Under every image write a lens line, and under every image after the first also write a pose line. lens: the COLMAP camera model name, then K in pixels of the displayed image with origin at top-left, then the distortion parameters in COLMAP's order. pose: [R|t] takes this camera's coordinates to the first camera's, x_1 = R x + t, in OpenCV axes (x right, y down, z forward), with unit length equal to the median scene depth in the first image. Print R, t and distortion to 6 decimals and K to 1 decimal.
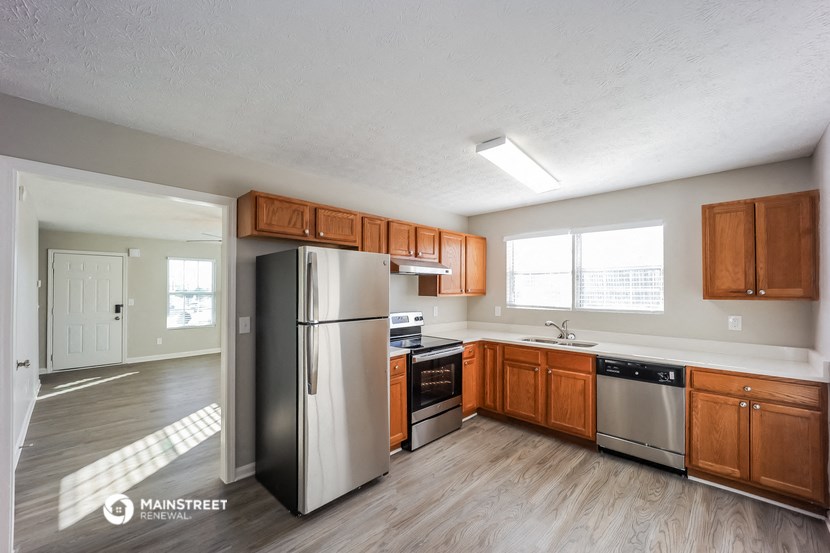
lens RADIAL K [[343.9, 0, 413.9], [0, 343.9, 280.9], [0, 0, 1]] dist [0.002645, 0.000532]
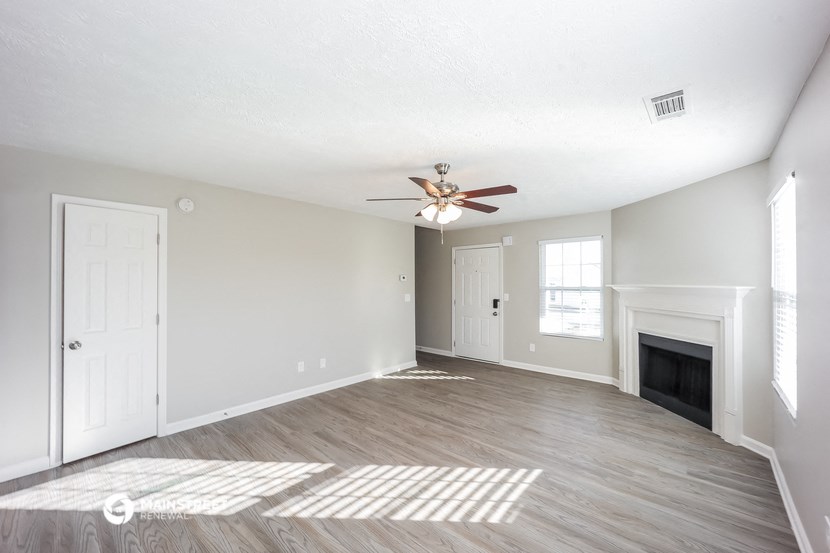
lens RADIAL K [[334.1, 0, 397.1], [0, 334.1, 278.0], [0, 0, 1]] dist [-0.003207, -0.000292]
pose [[0.033312, -0.008224, -0.999411, 0.029166], [0.024543, 0.999671, -0.007408, 0.013851], [0.999144, -0.024282, 0.033503, 0.782404]]
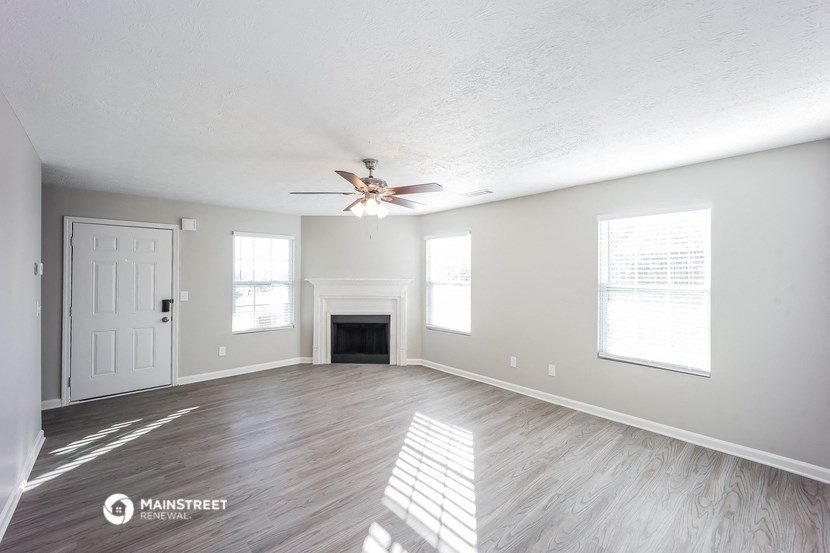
lens RADIAL K [[340.0, 0, 433.4], [0, 340.0, 268.5], [0, 0, 1]] dist [-0.000812, 0.000037]
pose [[0.999556, 0.003388, -0.029613, -0.340529], [-0.003257, 0.999985, 0.004476, 0.002262], [0.029628, -0.004378, 0.999551, 0.377525]]
